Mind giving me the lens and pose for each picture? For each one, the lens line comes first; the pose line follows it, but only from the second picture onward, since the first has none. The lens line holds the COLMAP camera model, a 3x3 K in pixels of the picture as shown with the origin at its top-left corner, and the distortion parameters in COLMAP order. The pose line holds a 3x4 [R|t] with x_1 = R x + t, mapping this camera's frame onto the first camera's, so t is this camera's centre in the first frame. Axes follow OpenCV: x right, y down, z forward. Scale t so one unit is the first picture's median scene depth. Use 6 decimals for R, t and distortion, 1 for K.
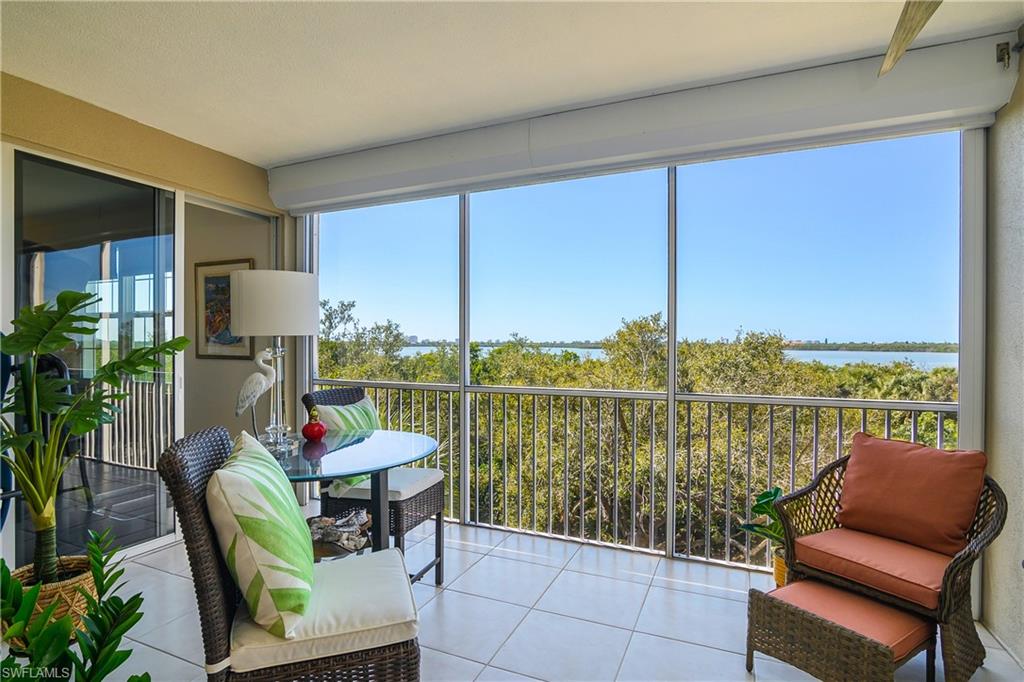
lens RADIAL K [[513.5, 0, 506.0], [0, 513.5, 347.0], [0, 0, 1]] dist [-0.017518, -0.000655]
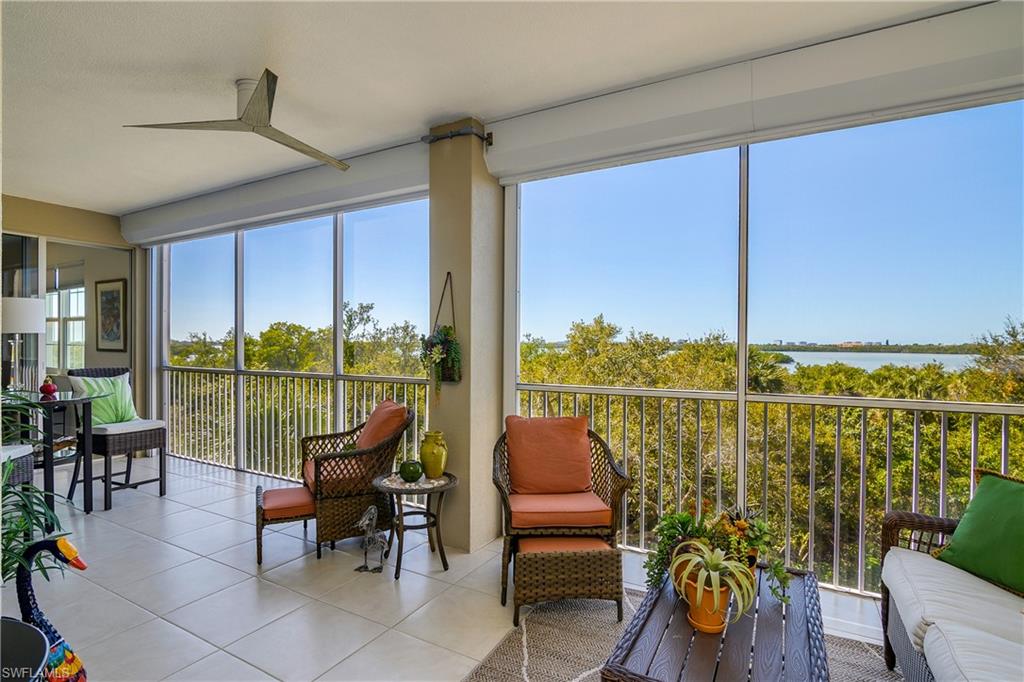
lens RADIAL K [[513.5, 0, 492.7], [0, 513.5, 347.3], [0, 0, 1]] dist [-0.017518, -0.000655]
pose [[0.994840, 0.002941, -0.101411, 0.571538], [-0.003009, 0.999995, -0.000511, 0.009155], [0.101409, 0.000814, 0.994845, -0.236195]]
